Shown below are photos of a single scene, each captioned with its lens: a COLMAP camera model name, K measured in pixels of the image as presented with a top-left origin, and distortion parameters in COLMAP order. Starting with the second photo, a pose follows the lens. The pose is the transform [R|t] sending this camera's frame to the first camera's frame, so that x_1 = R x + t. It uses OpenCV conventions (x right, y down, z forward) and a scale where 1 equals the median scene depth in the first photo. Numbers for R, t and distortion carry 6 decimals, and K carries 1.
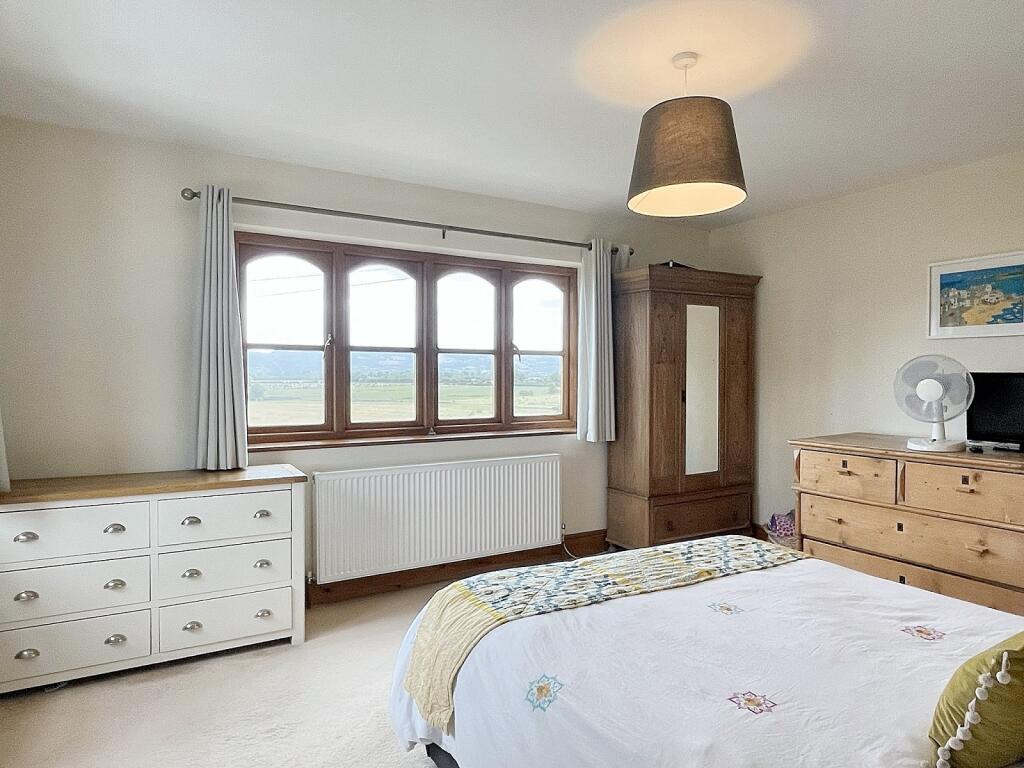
lens RADIAL K [[643.3, 0, 472.9], [0, 643.3, 377.5], [0, 0, 1]] dist [-0.004624, -0.006097]
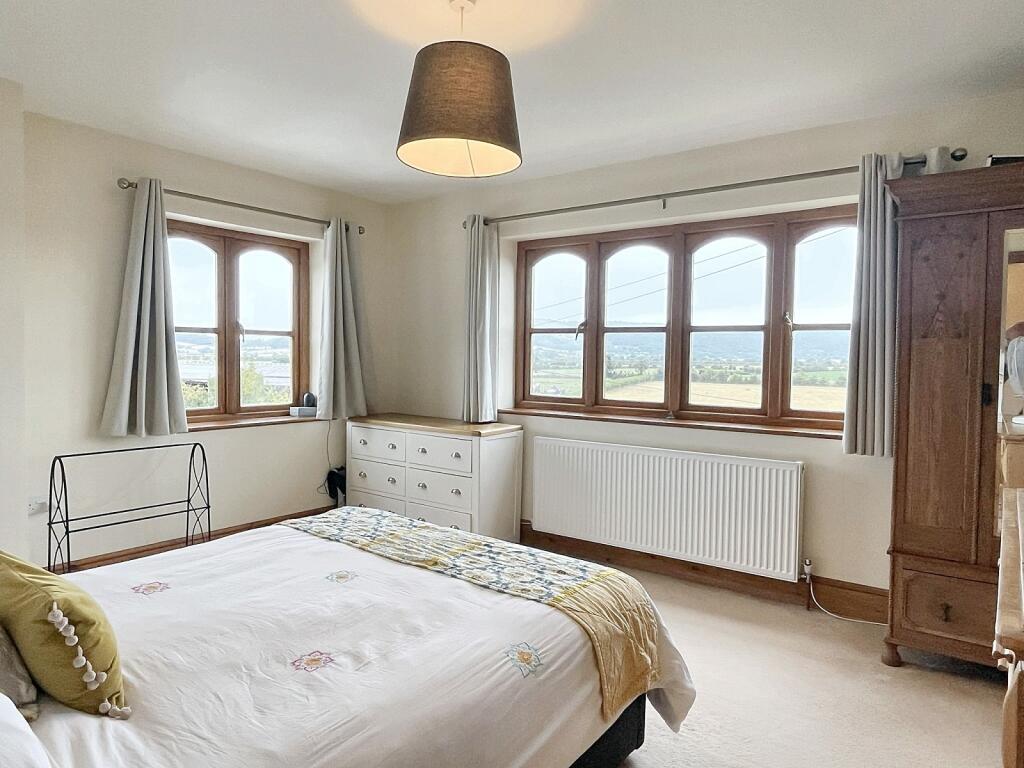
lens RADIAL K [[643.3, 0, 513.6], [0, 643.3, 379.1], [0, 0, 1]] dist [-0.004624, -0.006097]
pose [[0.409822, 0.038159, -0.911367, 0.974831], [-0.015471, 0.999272, 0.034882, 0.002539], [0.912034, -0.000195, 0.410114, 0.564336]]
